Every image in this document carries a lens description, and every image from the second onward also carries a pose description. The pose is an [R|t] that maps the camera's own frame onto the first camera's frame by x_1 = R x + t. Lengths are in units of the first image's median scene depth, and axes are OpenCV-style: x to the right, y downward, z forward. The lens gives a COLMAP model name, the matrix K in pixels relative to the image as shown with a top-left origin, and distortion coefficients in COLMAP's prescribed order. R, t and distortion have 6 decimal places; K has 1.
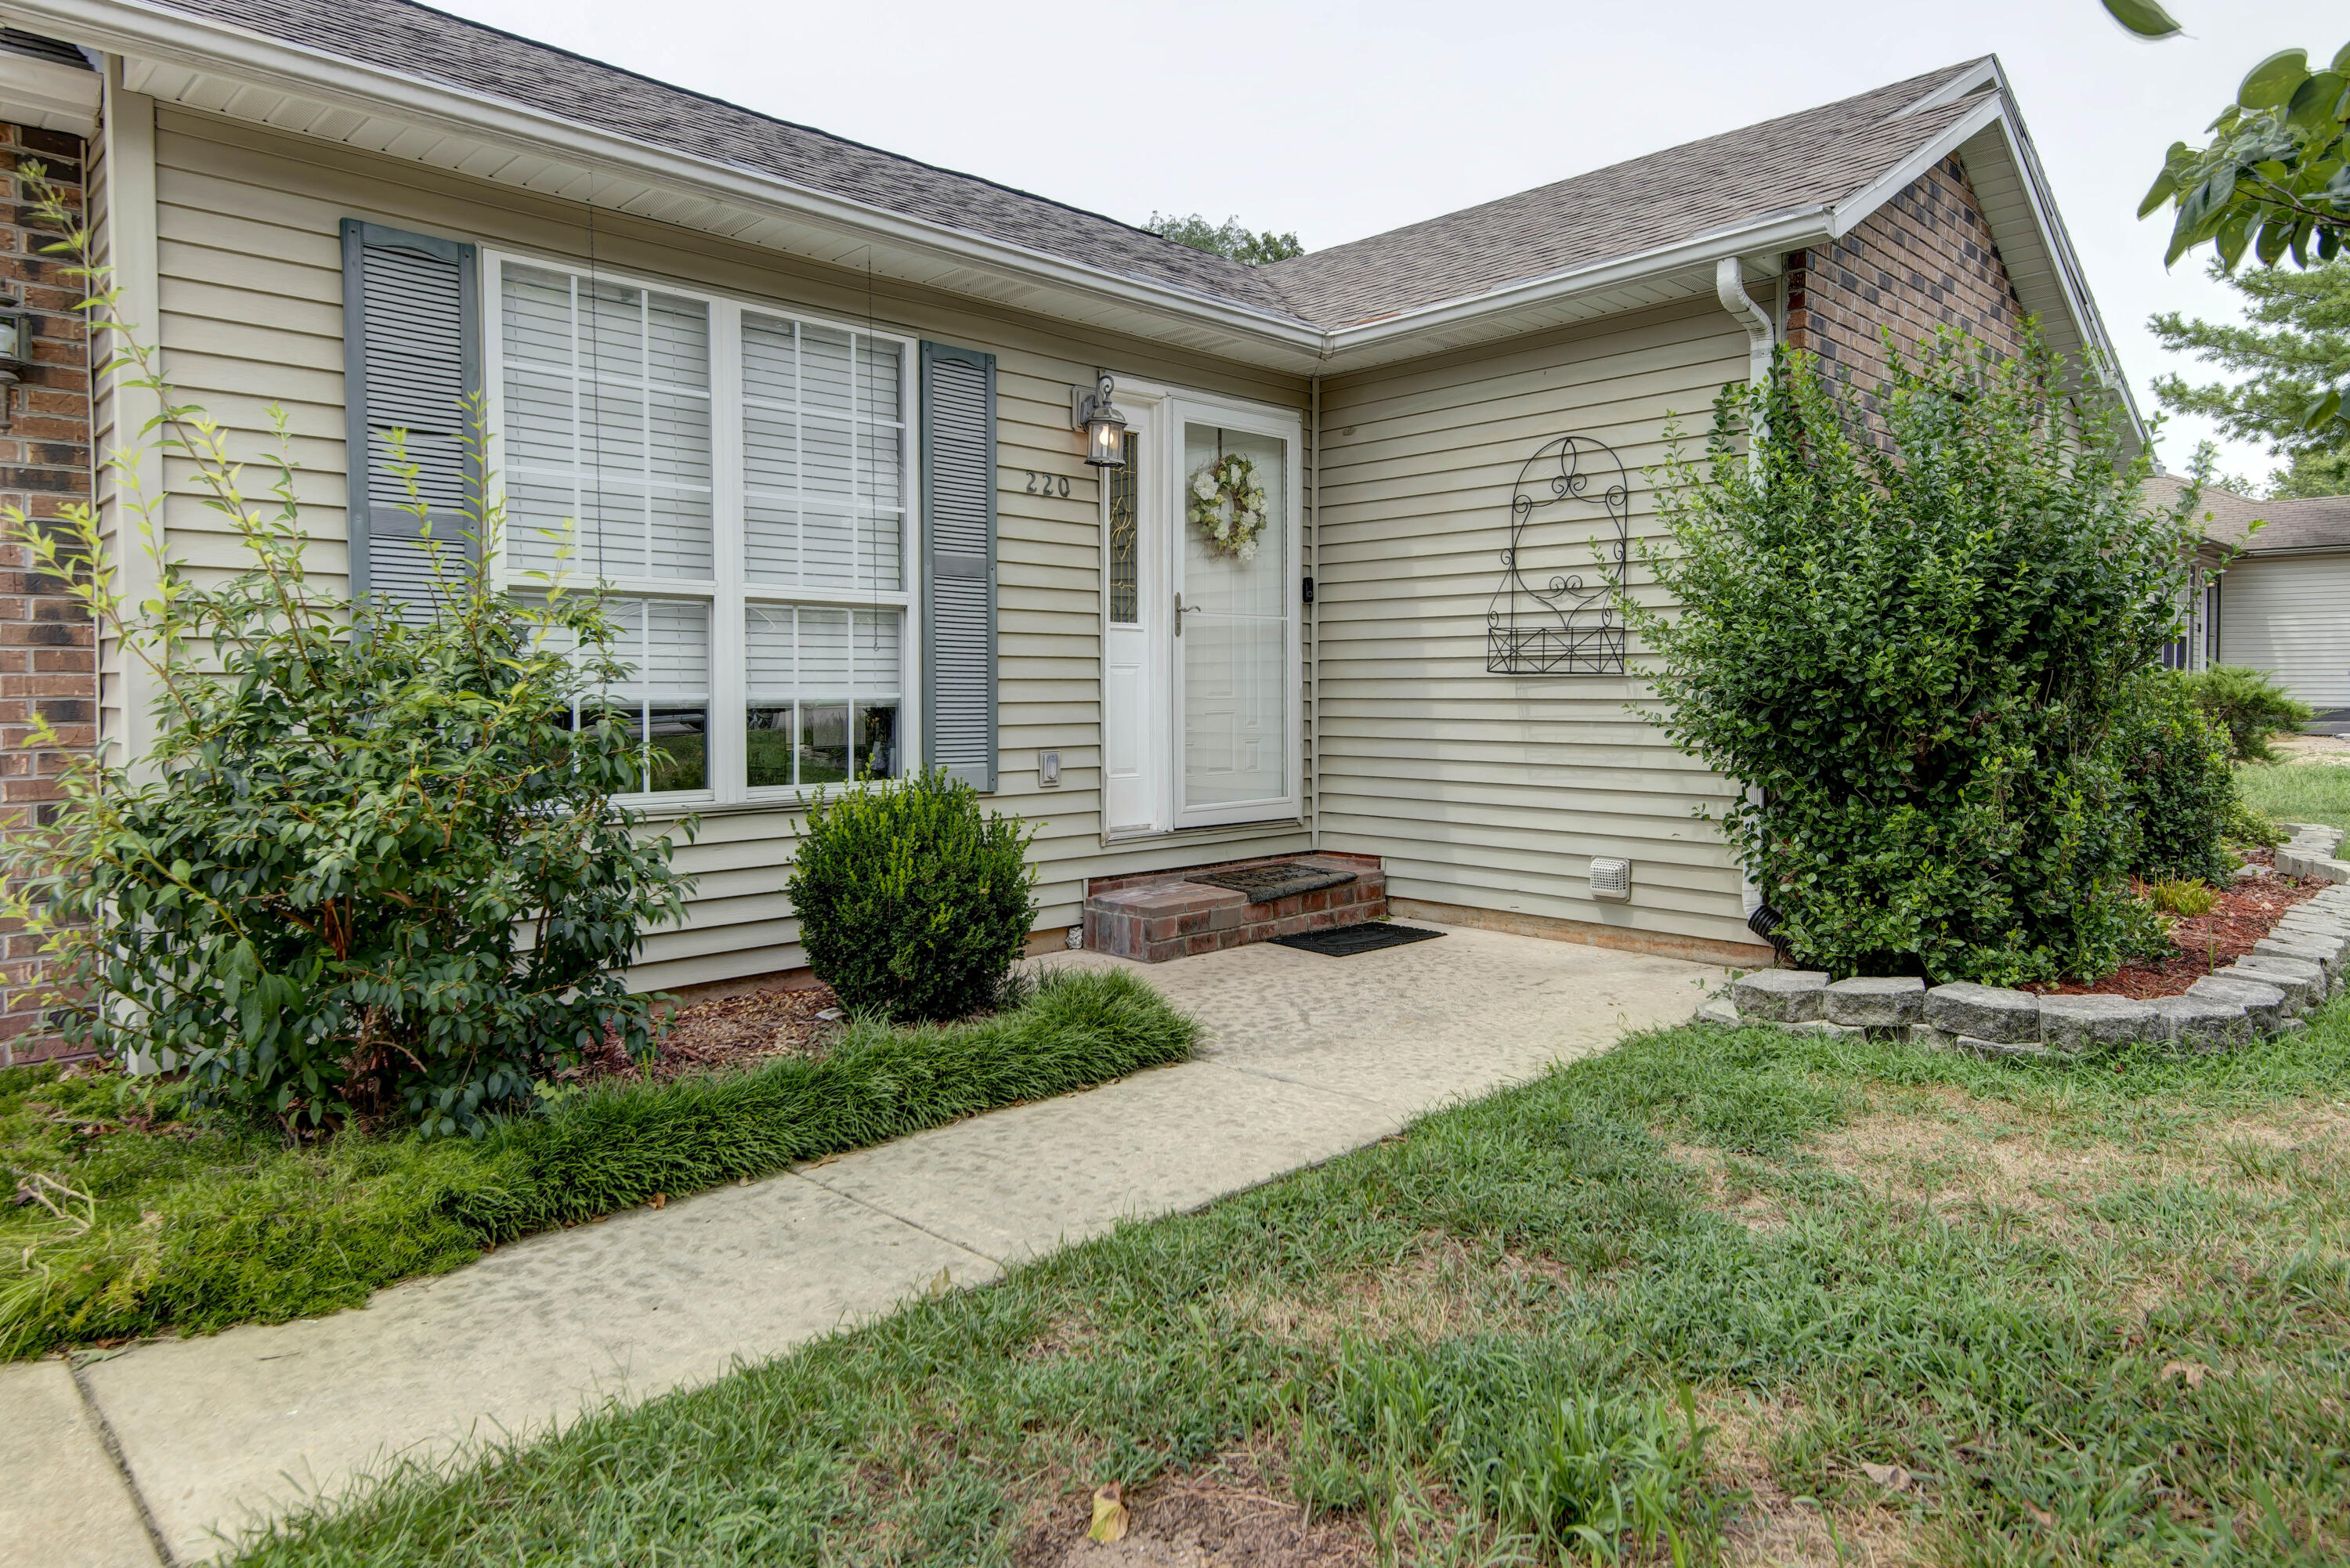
lens RADIAL K [[1403.2, 0, 1181.3], [0, 1403.2, 704.7], [0, 0, 1]] dist [0.000245, 0.000008]
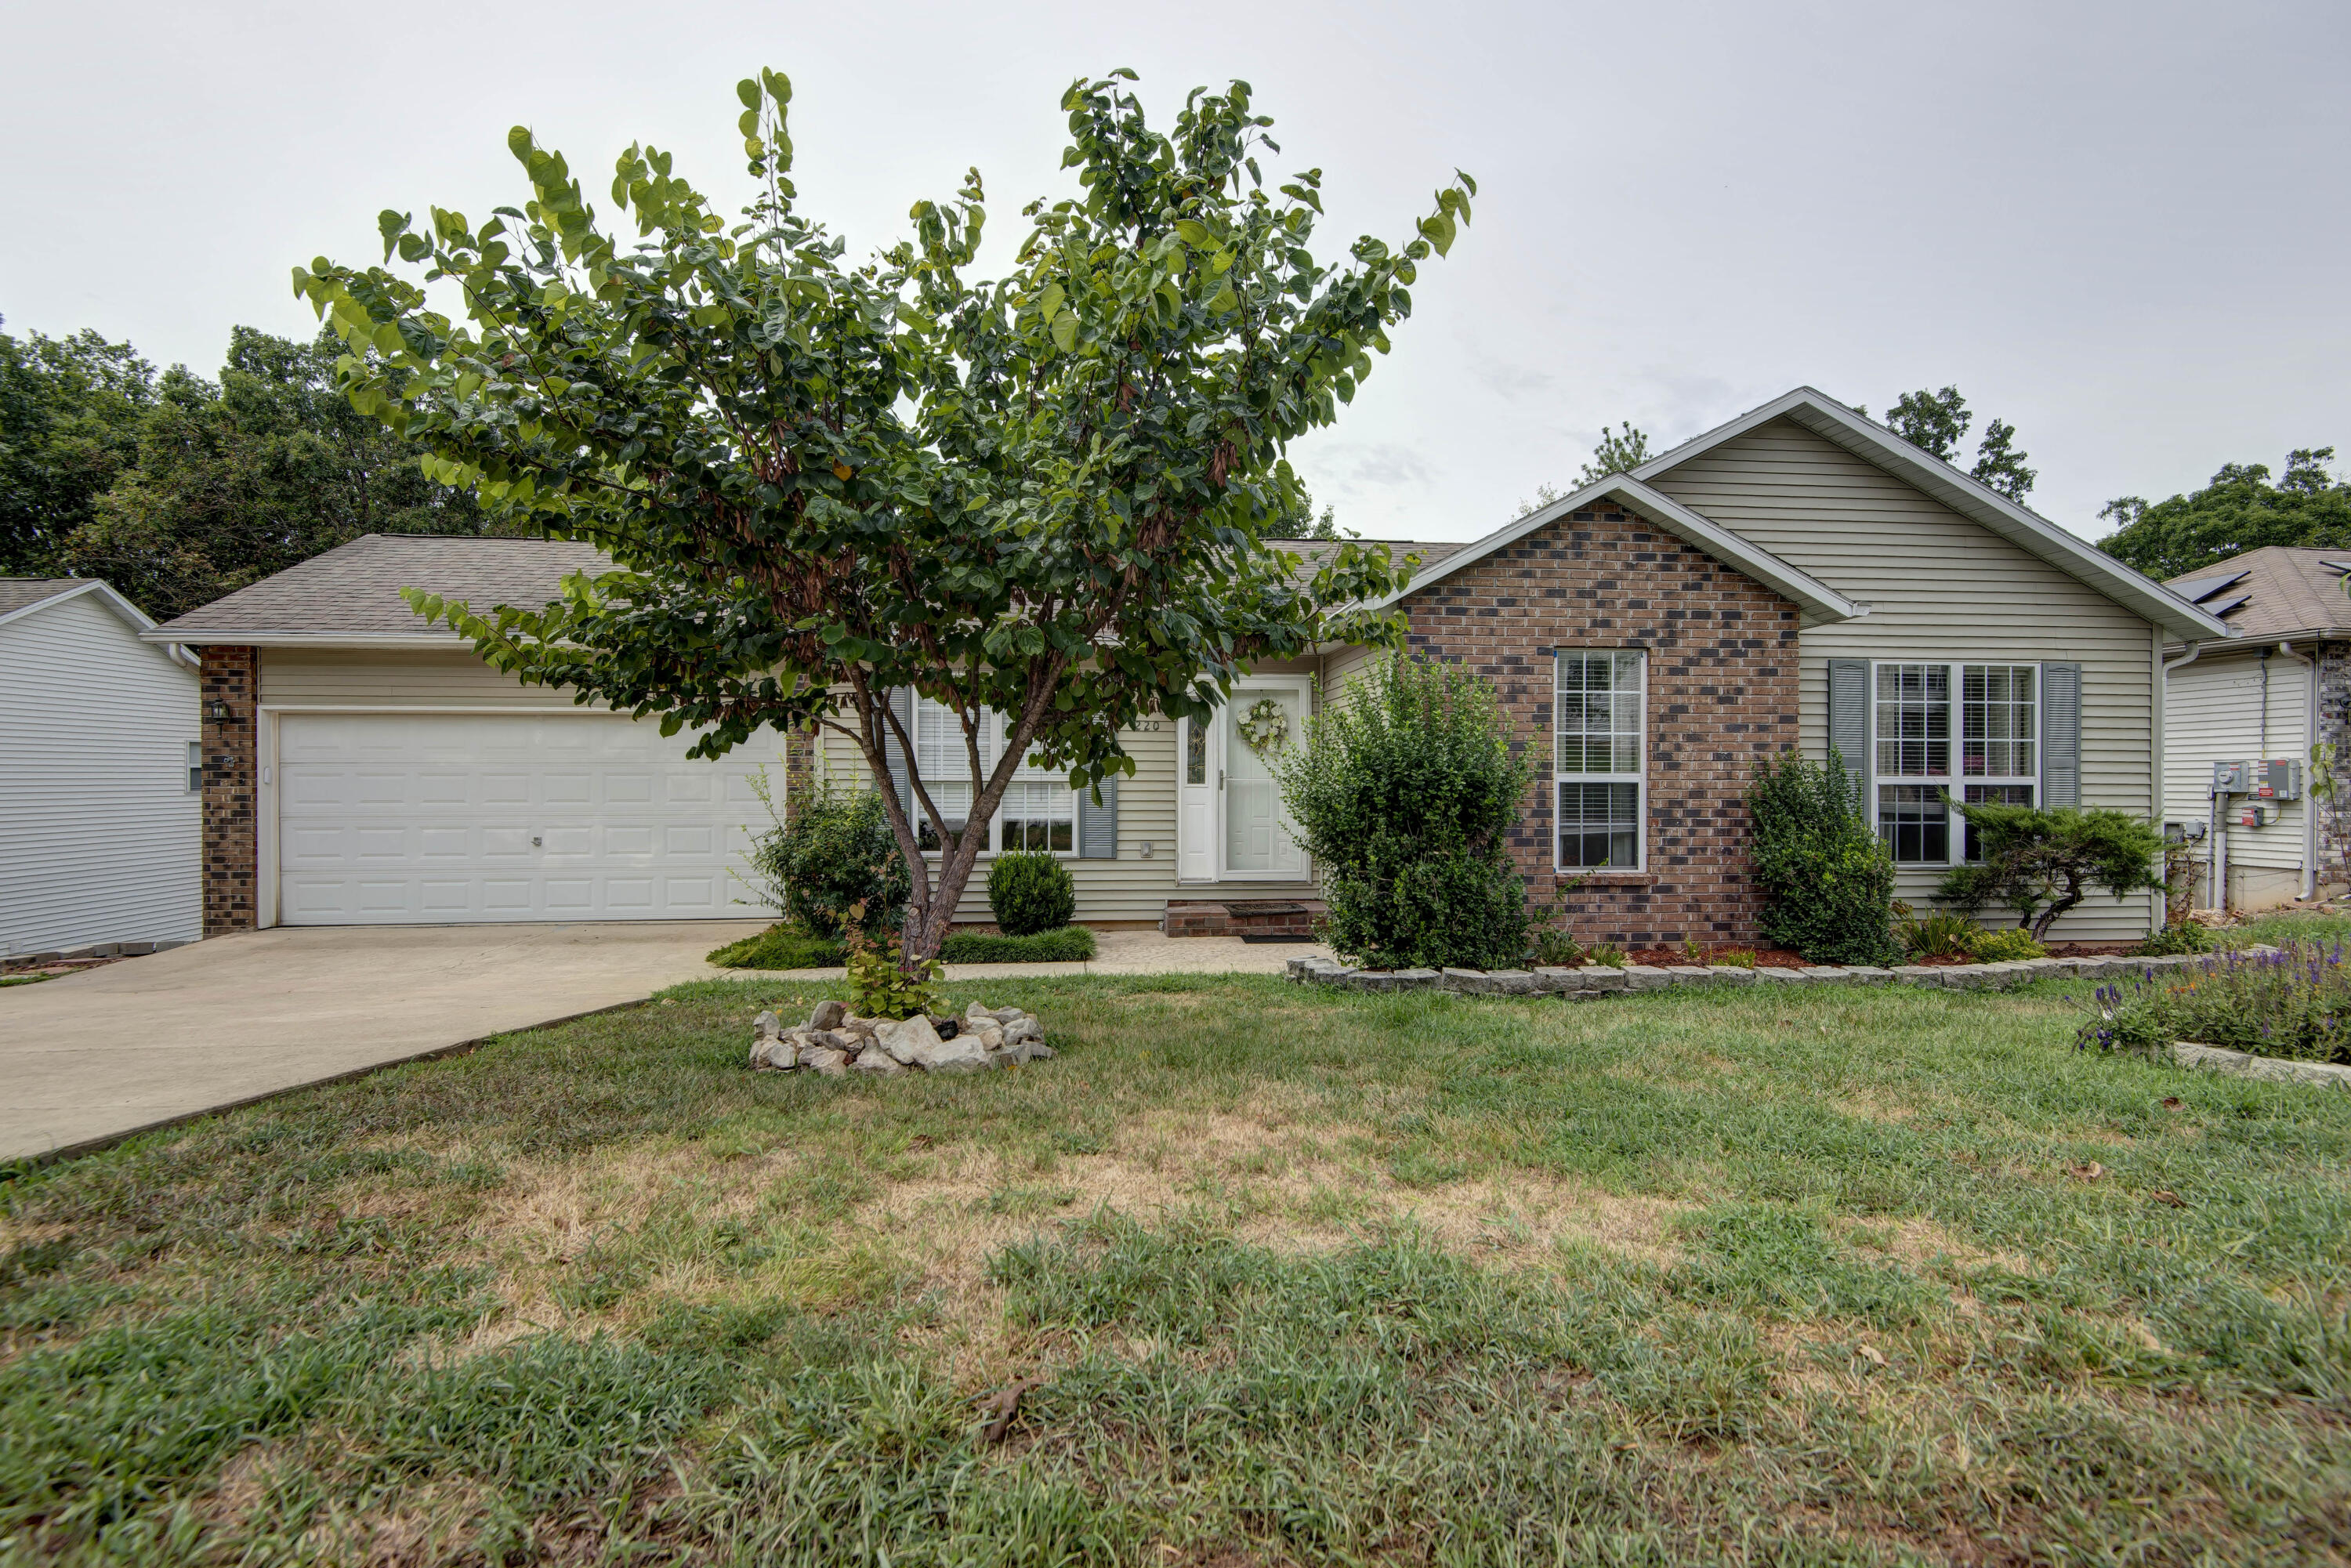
lens RADIAL K [[1065.4, 0, 1169.2], [0, 1065.4, 791.5], [0, 0, 1]] dist [0.015954, -0.005211]
pose [[0.801731, 0.003068, -0.597677, 0.936352], [-0.011518, 0.999880, -0.010318, -0.030324], [0.597573, 0.015156, 0.801671, -0.353854]]
